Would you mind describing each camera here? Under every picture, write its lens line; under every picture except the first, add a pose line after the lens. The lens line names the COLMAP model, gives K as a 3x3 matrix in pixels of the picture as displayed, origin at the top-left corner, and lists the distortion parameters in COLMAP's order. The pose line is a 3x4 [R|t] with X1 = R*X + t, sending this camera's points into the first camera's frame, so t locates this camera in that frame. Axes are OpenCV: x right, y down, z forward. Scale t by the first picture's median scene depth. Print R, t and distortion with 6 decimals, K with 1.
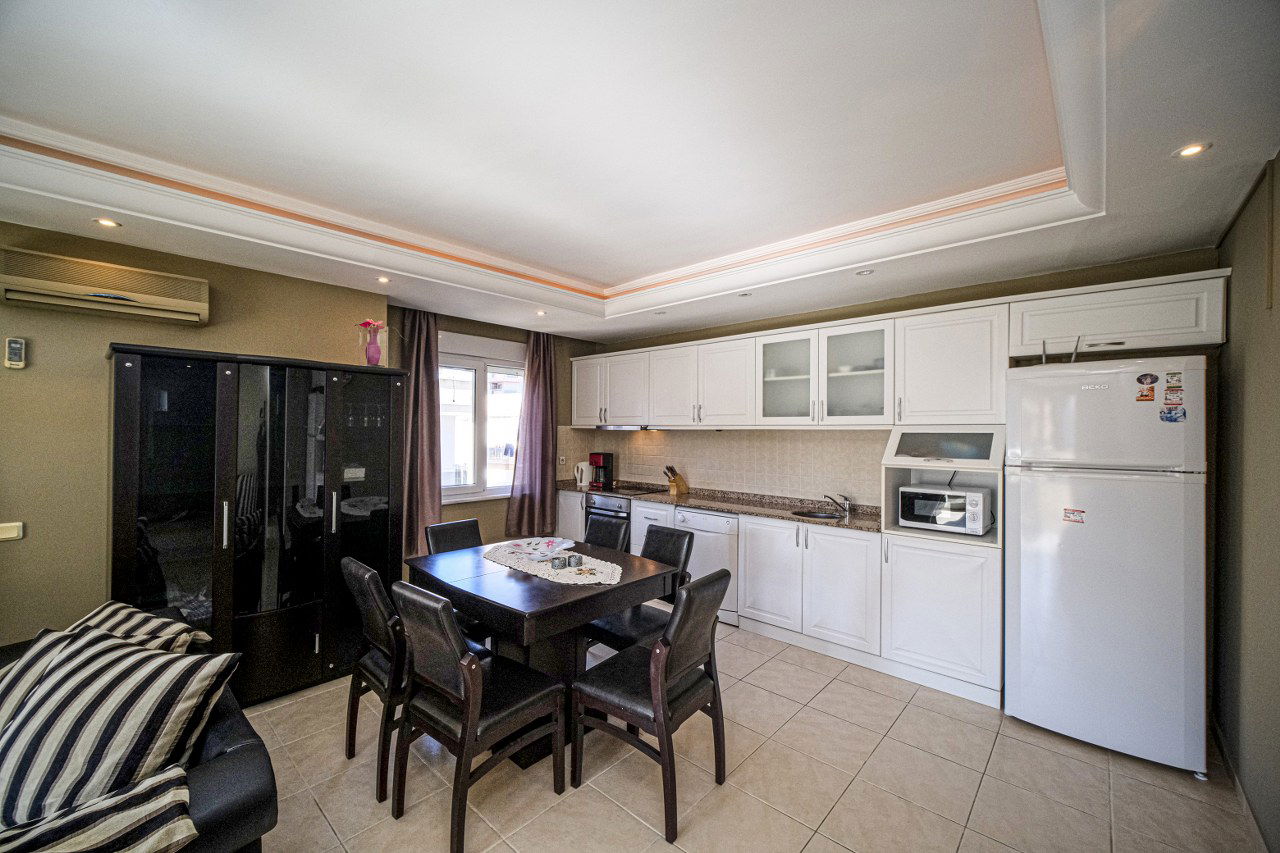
lens RADIAL K [[504.0, 0, 644.6], [0, 504.0, 429.7], [0, 0, 1]] dist [-0.001105, 0.000246]
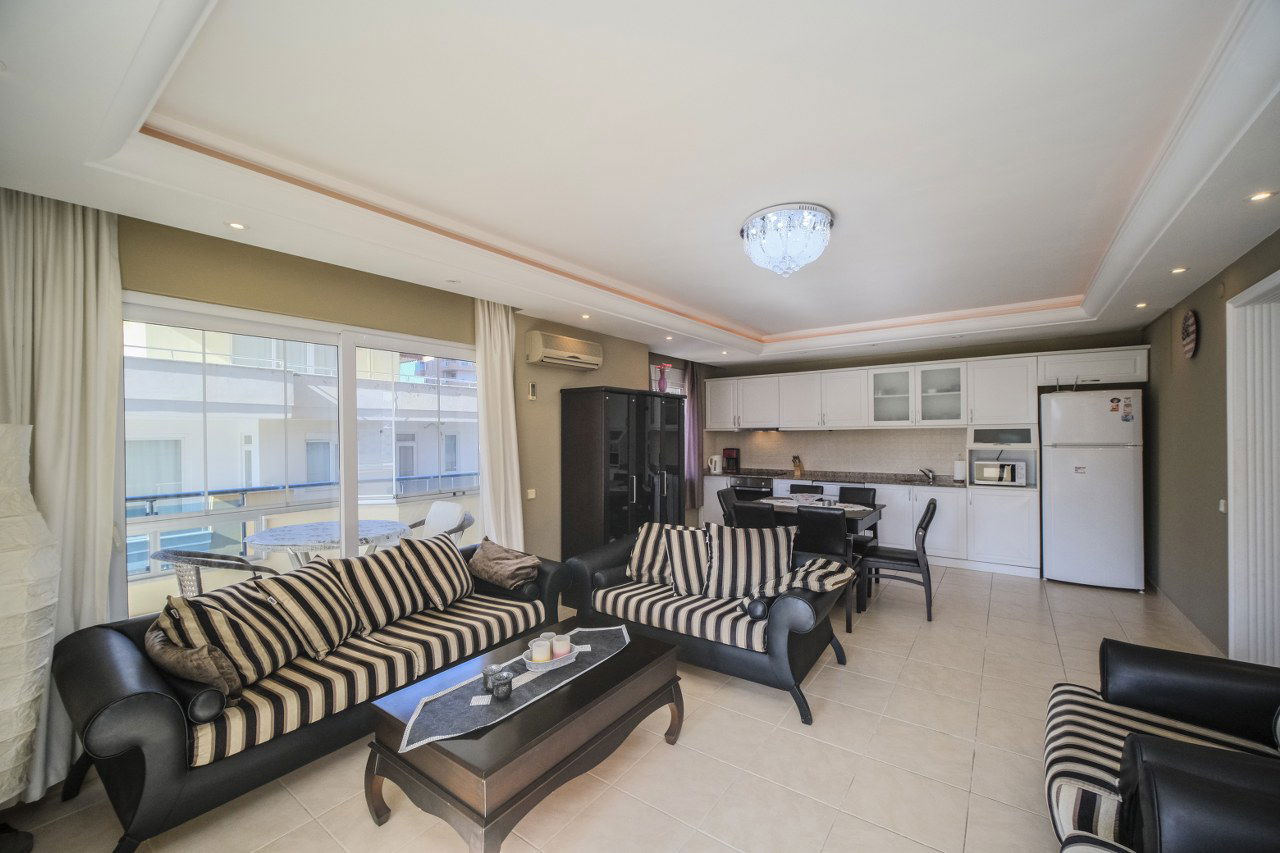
lens RADIAL K [[504.0, 0, 643.5], [0, 504.0, 434.1], [0, 0, 1]] dist [-0.001105, 0.000246]
pose [[0.994221, -0.016424, 0.106088, -0.810341], [0.016139, 0.999863, 0.003546, -0.001965], [-0.106132, -0.001814, 0.994350, -0.596955]]
